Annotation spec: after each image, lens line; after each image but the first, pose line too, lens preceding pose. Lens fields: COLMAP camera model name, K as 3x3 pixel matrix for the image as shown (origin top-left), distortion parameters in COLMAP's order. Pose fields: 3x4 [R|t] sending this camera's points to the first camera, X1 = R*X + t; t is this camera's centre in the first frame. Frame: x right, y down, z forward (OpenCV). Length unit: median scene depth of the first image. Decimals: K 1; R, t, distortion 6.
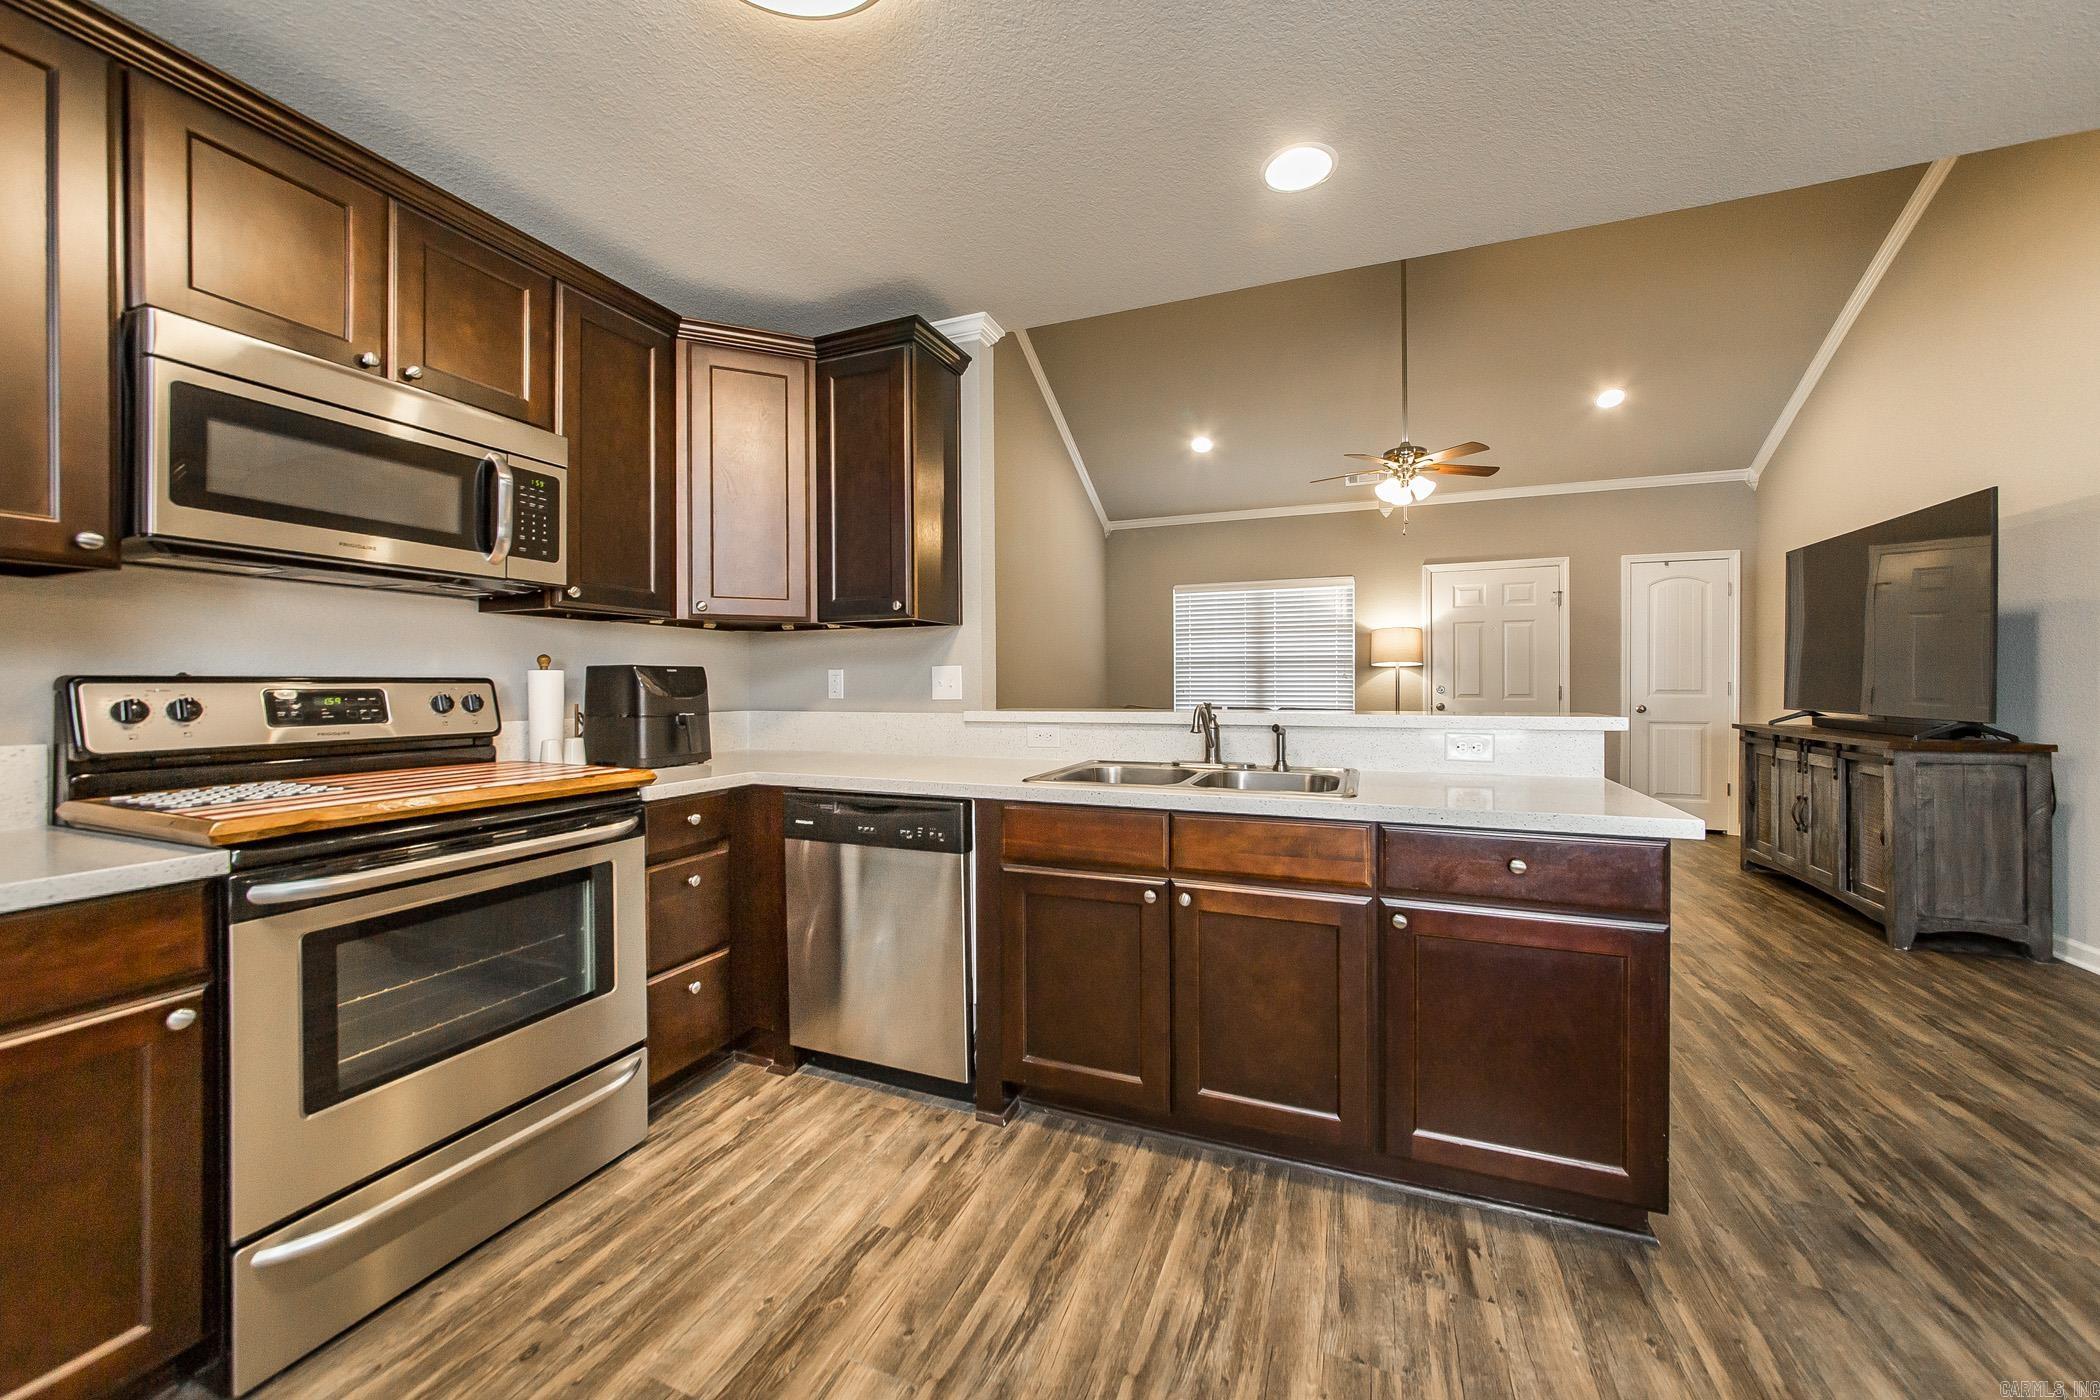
lens RADIAL K [[767.9, 0, 1064.6], [0, 767.9, 685.4], [0, 0, 1]] dist [-0.016560, 0.005156]
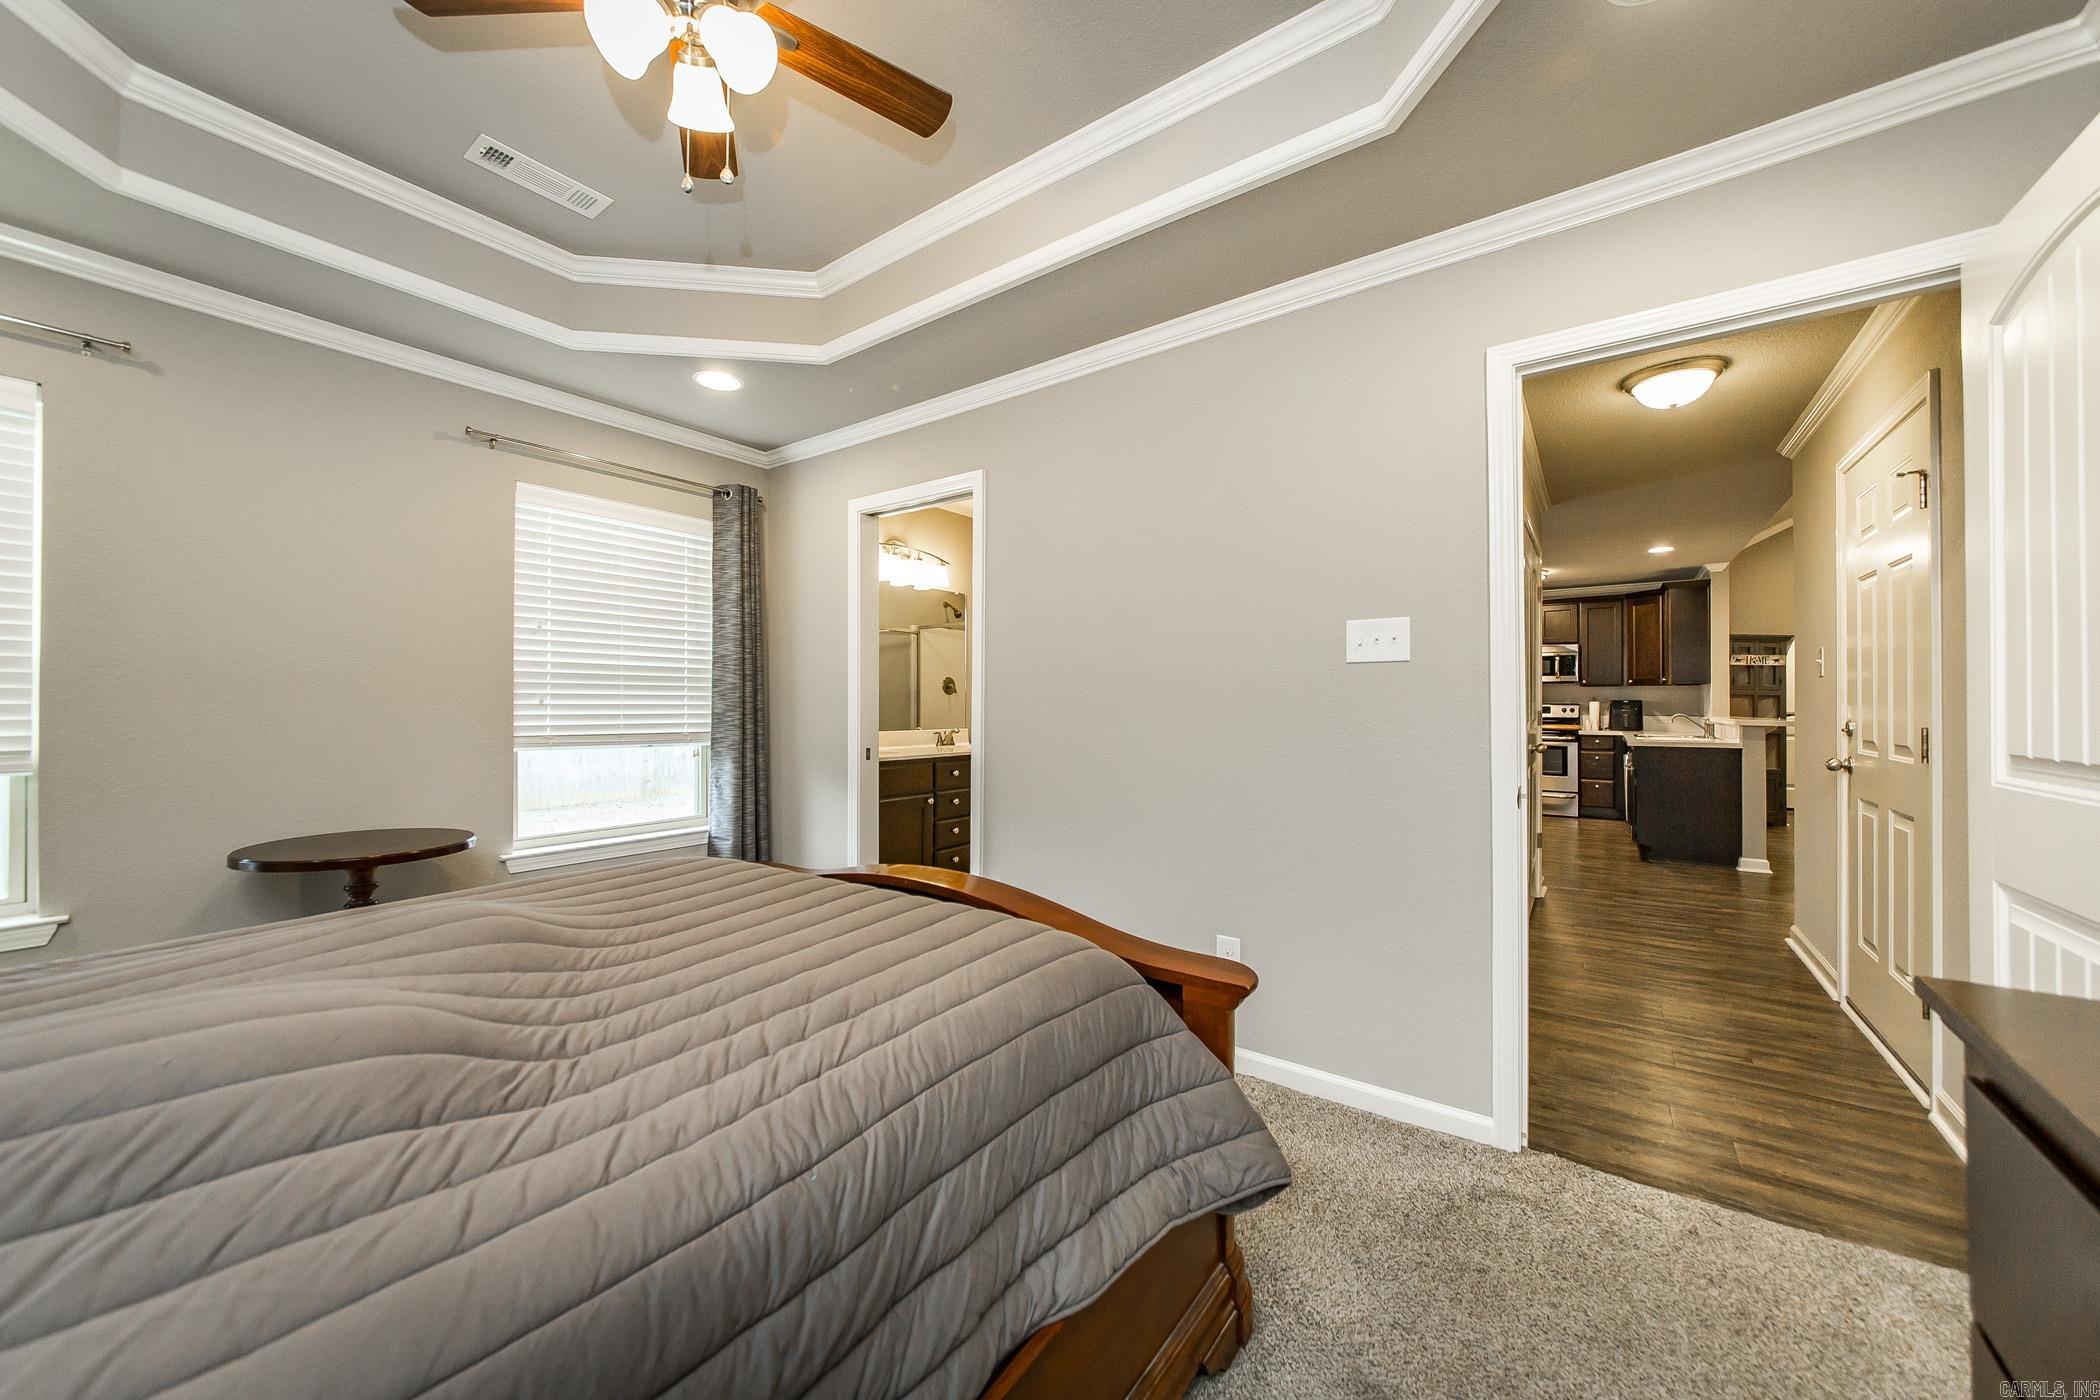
lens RADIAL K [[769.1, 0, 1050.0], [0, 769.1, 700.0], [0, 0, 1]] dist [-0.000905, 0.000002]
pose [[-0.246005, 0.001079, -0.969268, 3.761606], [-0.001718, 0.999997, 0.001549, -0.030030], [0.969267, 0.002046, -0.246002, -0.669522]]
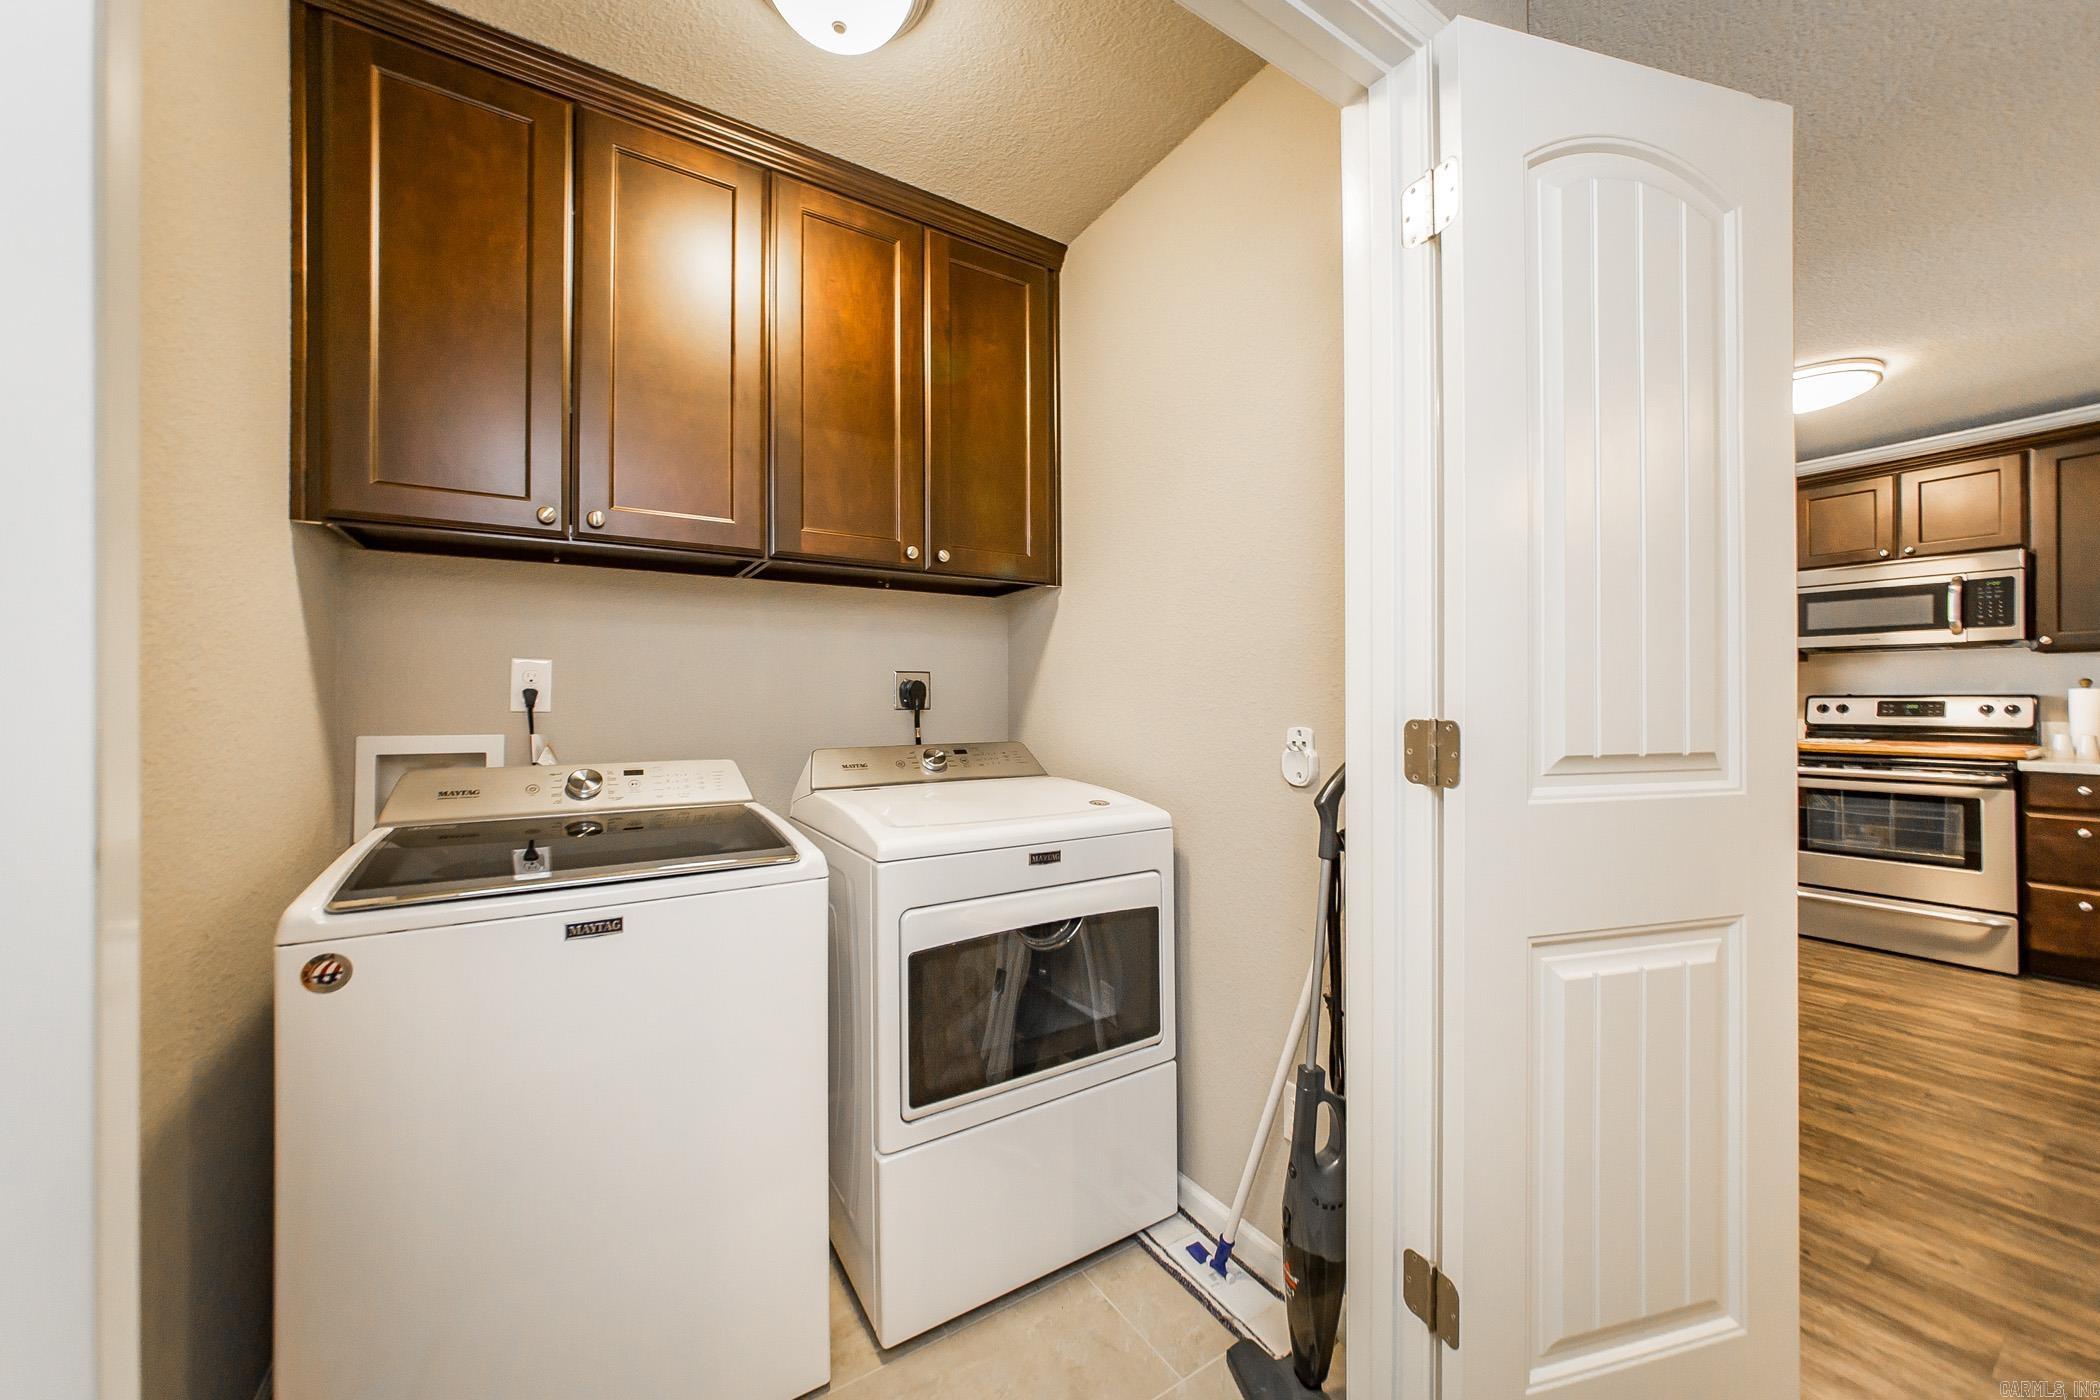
lens RADIAL K [[743.3, 0, 1042.3], [0, 743.3, 697.2], [0, 0, 1]] dist [0.000313, 0.000297]
pose [[-0.596735, 0.001994, -0.802436, 1.799632], [0.002699, 0.999996, 0.000477, -0.010133], [0.802434, -0.001881, -0.596738, 0.244808]]
